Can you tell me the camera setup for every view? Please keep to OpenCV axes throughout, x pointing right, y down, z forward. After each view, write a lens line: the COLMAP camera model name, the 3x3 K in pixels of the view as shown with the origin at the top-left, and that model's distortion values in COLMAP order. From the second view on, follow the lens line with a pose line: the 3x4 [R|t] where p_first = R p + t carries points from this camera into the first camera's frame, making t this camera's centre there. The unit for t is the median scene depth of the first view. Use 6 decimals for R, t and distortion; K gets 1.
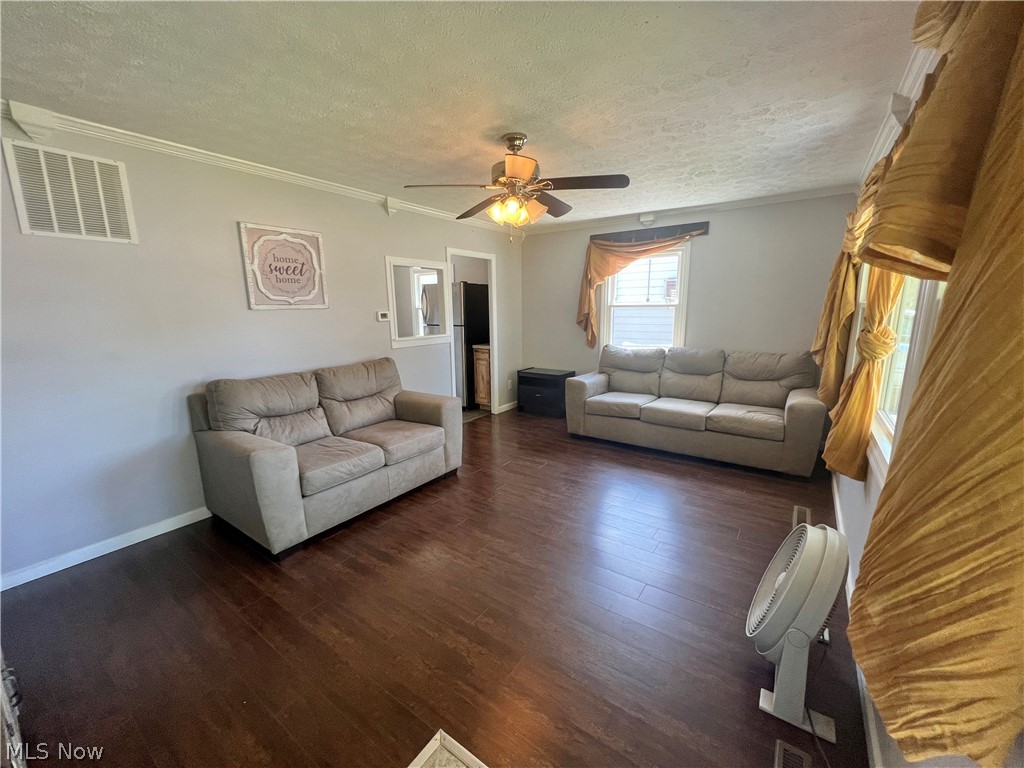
lens RADIAL K [[409.7, 0, 512.0], [0, 409.7, 384.0], [0, 0, 1]] dist [-0.000611, 0.000475]
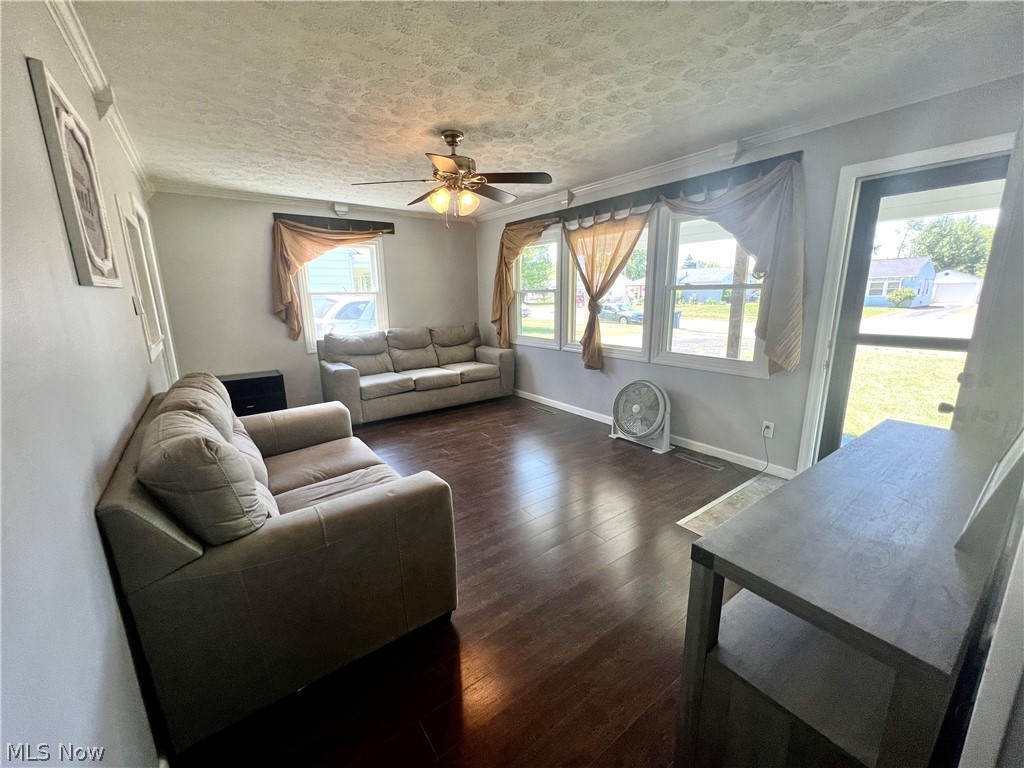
lens RADIAL K [[409.7, 0, 512.0], [0, 409.7, 384.0], [0, 0, 1]] dist [-0.000611, 0.000475]
pose [[0.318849, -0.197799, 0.926936, -0.753583], [0.187589, 0.971805, 0.142847, -0.050378], [-0.929056, 0.128336, 0.346964, 0.379902]]
